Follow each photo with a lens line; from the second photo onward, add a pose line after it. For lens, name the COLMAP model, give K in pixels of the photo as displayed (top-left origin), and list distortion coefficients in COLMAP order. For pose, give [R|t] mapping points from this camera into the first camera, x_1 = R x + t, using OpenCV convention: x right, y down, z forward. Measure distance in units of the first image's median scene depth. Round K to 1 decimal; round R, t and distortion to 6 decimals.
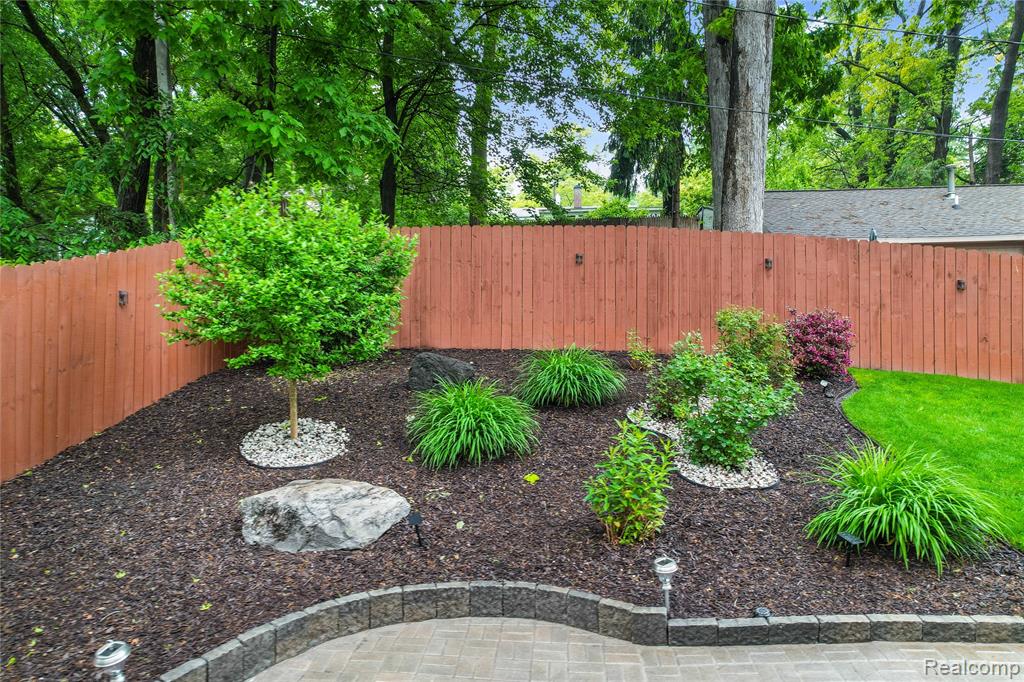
lens RADIAL K [[725.4, 0, 529.9], [0, 725.4, 343.6], [0, 0, 1]] dist [-0.102294, 0.107732]
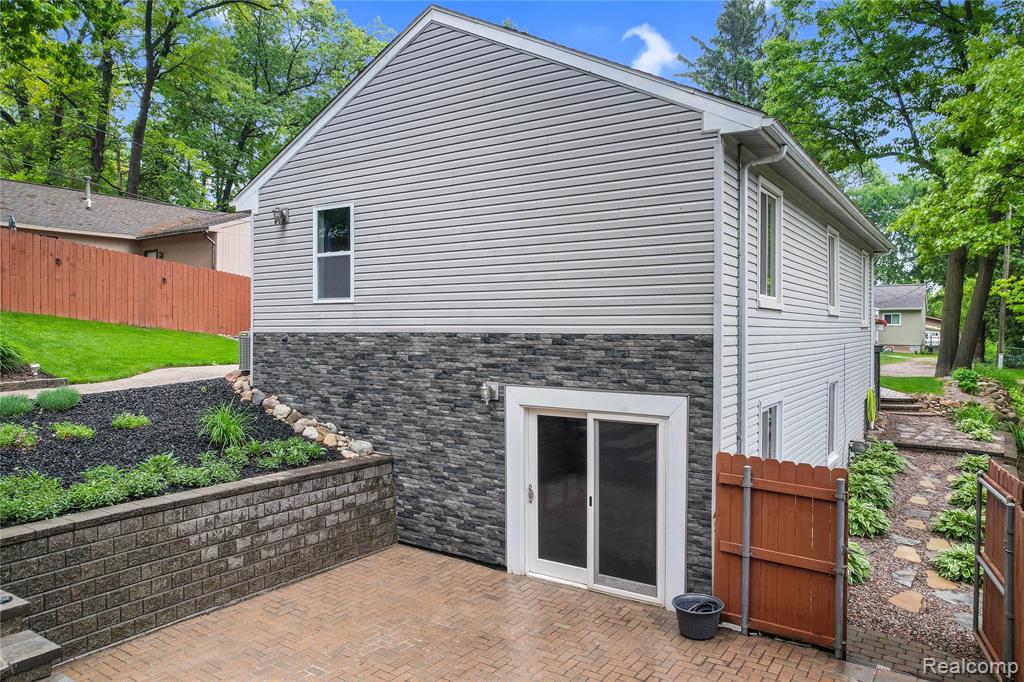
lens RADIAL K [[686.2, 0, 497.4], [0, 686.2, 338.5], [0, 0, 1]] dist [-0.053214, 0.036926]
pose [[0.522072, -0.004951, 0.852887, -0.201617], [-0.008916, 0.999897, 0.011262, 0.070804], [-0.852855, -0.013484, 0.521974, -0.697228]]
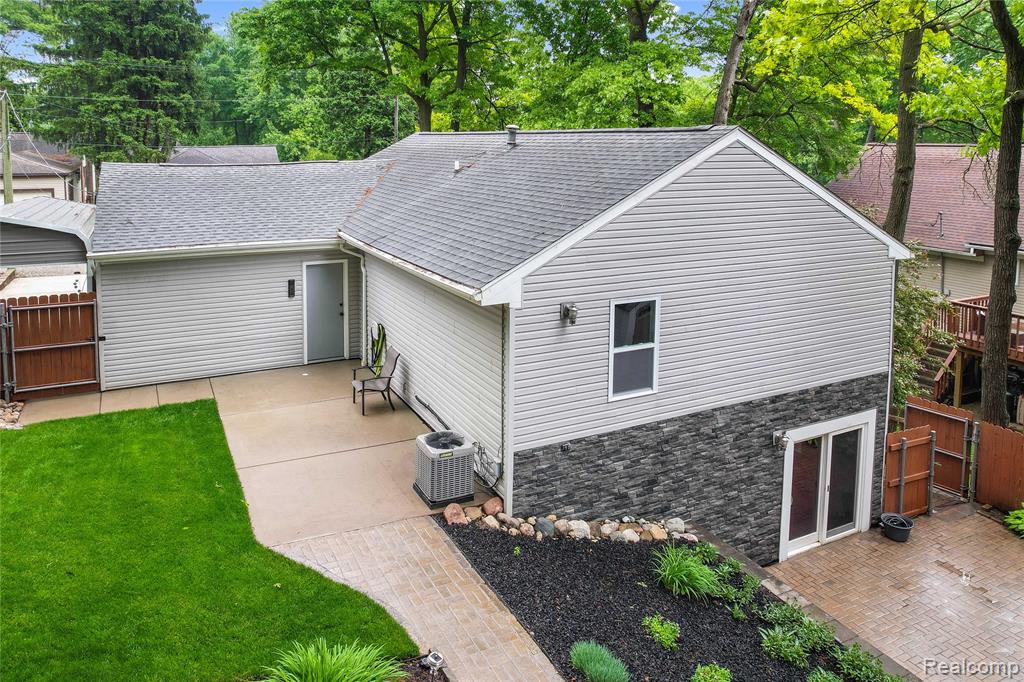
lens RADIAL K [[707.1, 0, 455.0], [0, 707.1, 208.5], [0, 0, 1]] dist [-0.037007, 0.000026]
pose [[-0.461696, -0.071664, 0.884138, -0.213103], [0.004274, 0.996540, 0.083007, -0.298342], [-0.887028, 0.042103, -0.459793, 0.637022]]
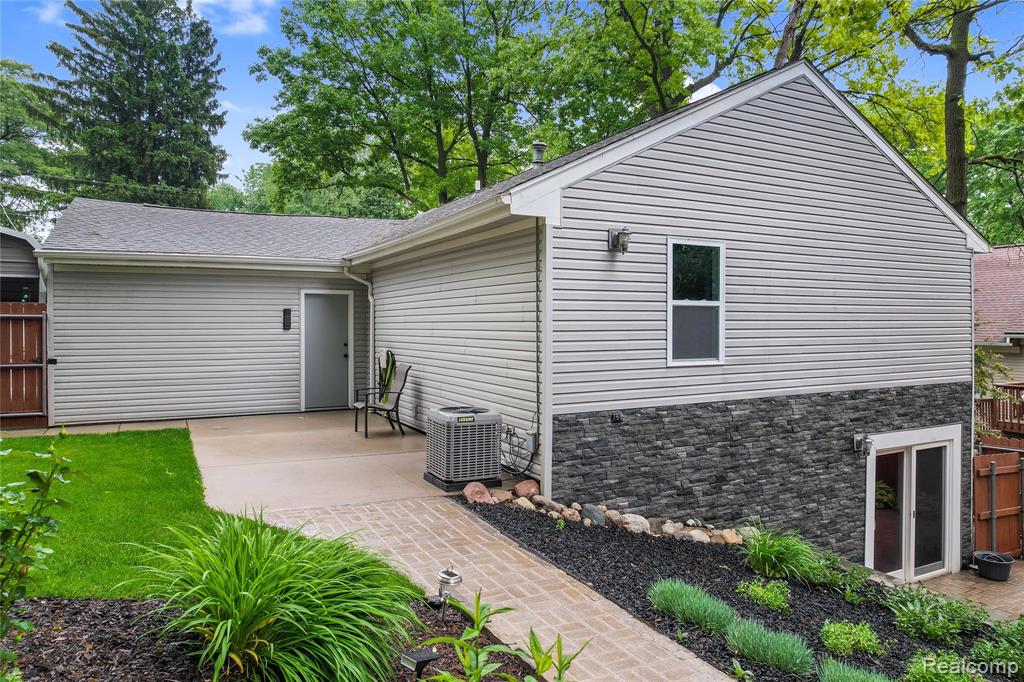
lens RADIAL K [[692.0, 0, 515.3], [0, 692.0, 332.8], [0, 0, 1]] dist [-0.058236, 0.039470]
pose [[-0.513041, -0.000791, 0.858364, -0.051557], [0.004327, 0.999984, 0.003508, -0.005385], [-0.858353, 0.005514, -0.513029, 0.557325]]
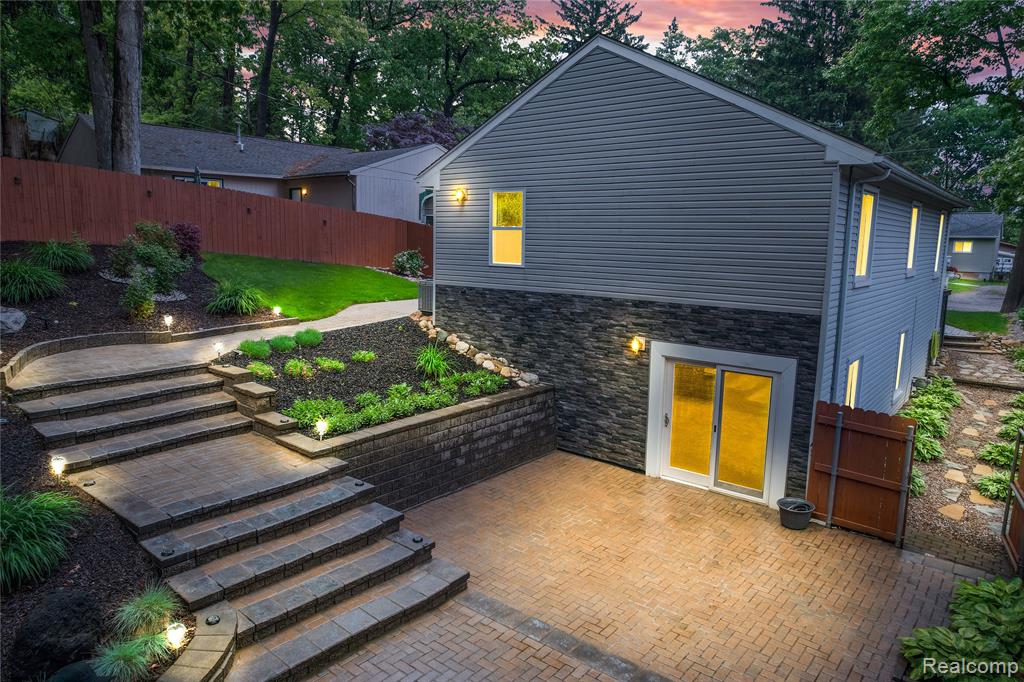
lens RADIAL K [[644.6, 0, 495.2], [0, 644.6, 337.5], [0, 0, 1]] dist [-0.050501, 0.039443]
pose [[0.605694, -0.109726, 0.788096, -0.448387], [-0.020357, 0.987985, 0.153202, -0.017269], [-0.795437, -0.108837, 0.596183, -0.692245]]
